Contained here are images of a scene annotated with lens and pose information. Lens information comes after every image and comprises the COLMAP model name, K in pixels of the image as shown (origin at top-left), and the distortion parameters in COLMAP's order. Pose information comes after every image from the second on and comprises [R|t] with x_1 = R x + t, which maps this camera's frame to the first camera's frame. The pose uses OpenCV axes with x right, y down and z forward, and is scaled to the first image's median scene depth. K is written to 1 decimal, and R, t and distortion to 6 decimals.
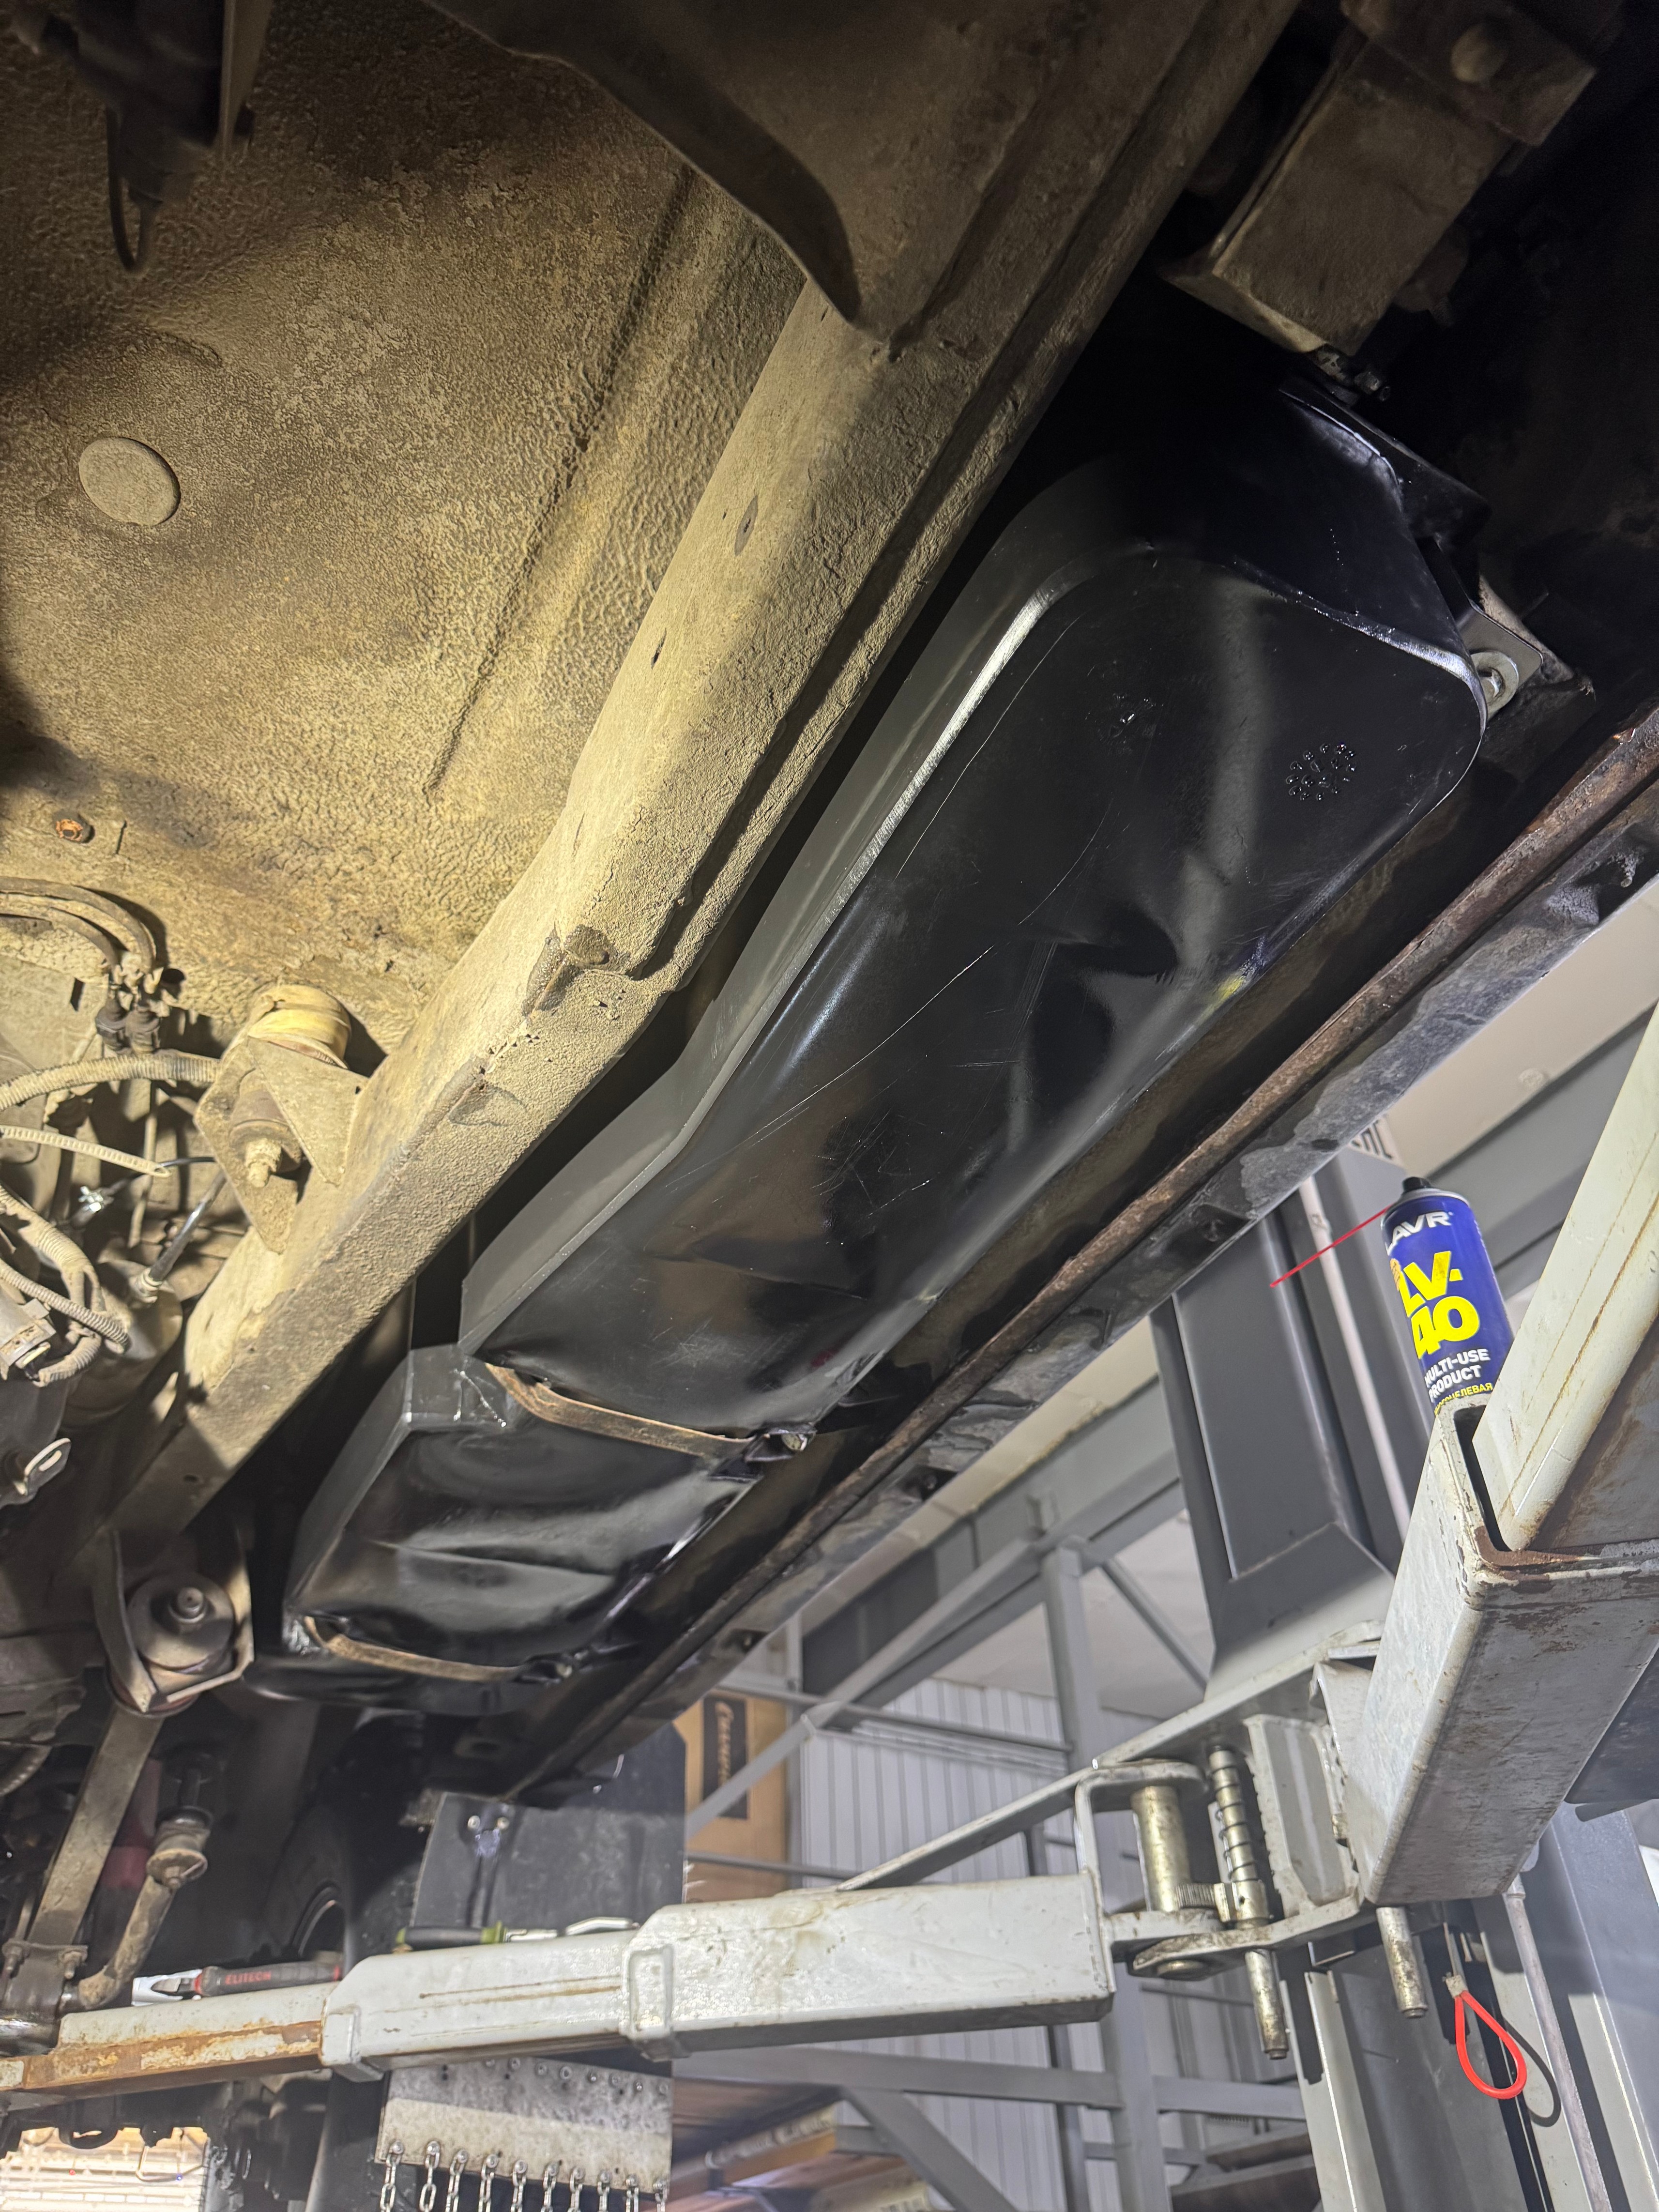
lens RADIAL K [[1590.0, 0, 820.9], [0, 1590.0, 1112.5], [0, 0, 1]] dist [-0.001890, -0.004808]
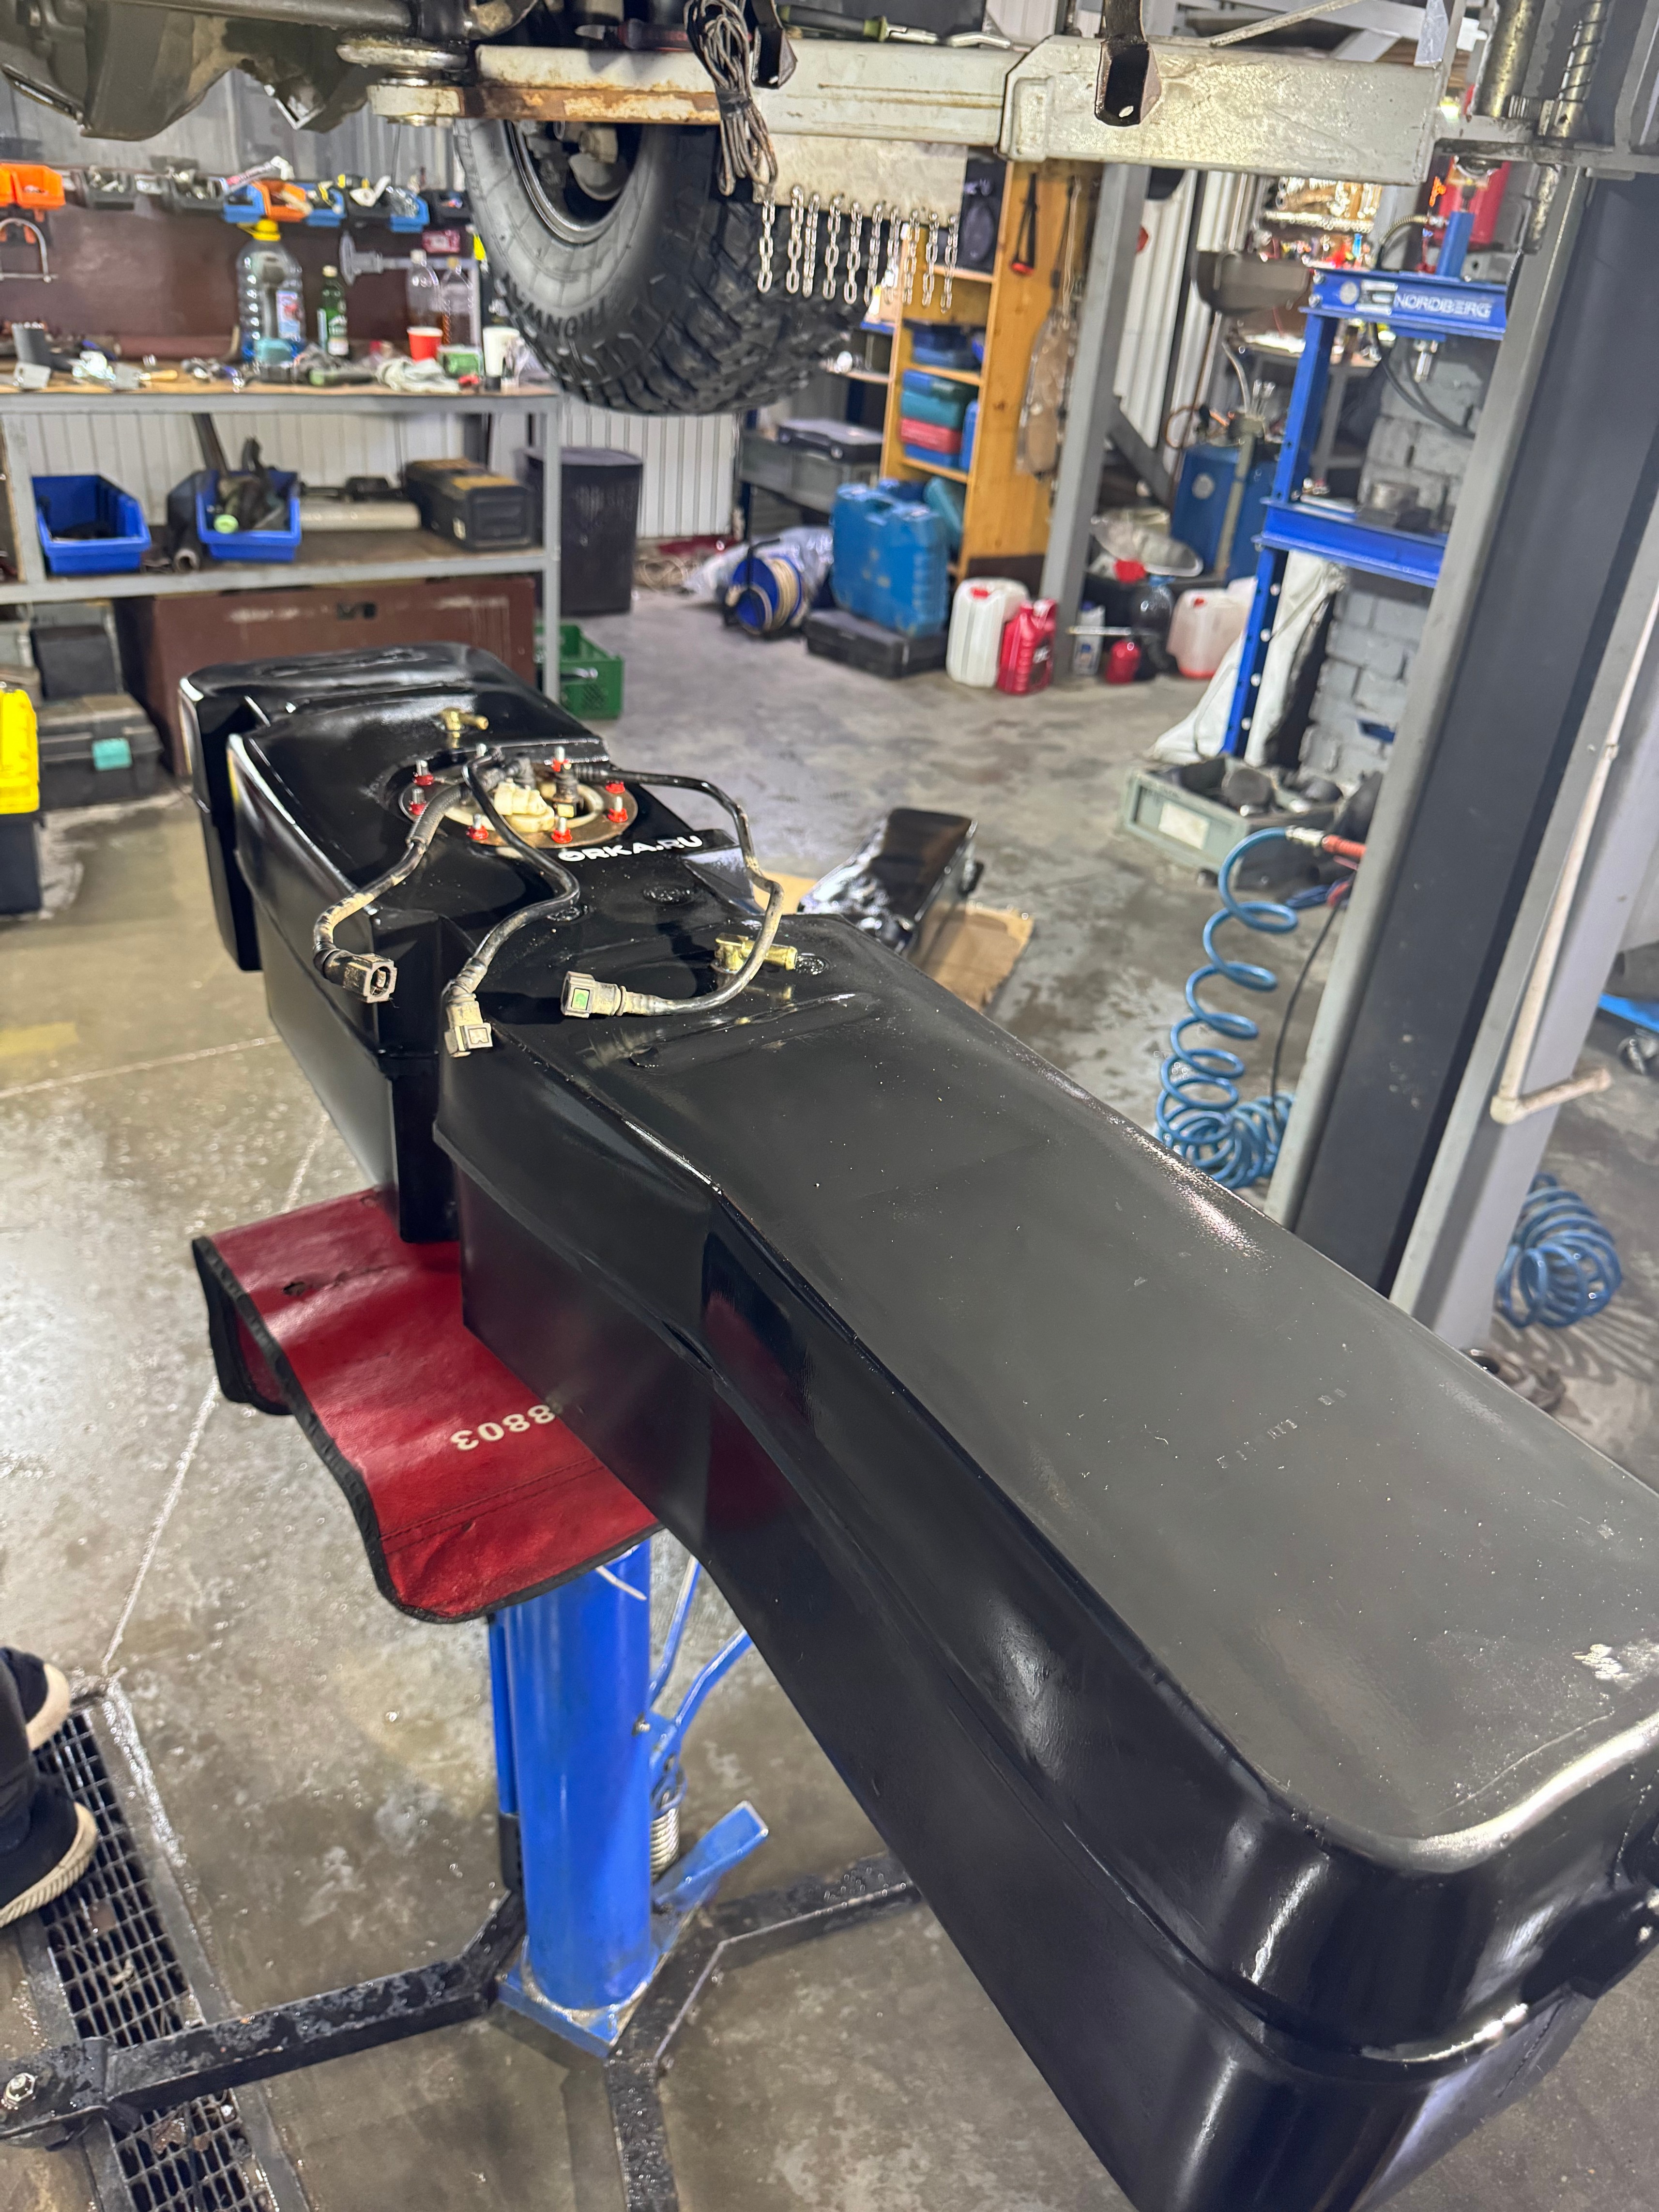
lens RADIAL K [[1590.0, 0, 820.9], [0, 1590.0, 1112.5], [0, 0, 1]] dist [-0.001890, -0.004808]
pose [[0.990446, 0.049885, 0.128559, -0.359885], [-0.137686, 0.306005, 0.942021, -0.272045], [0.007653, -0.950722, 0.309950, -0.027597]]
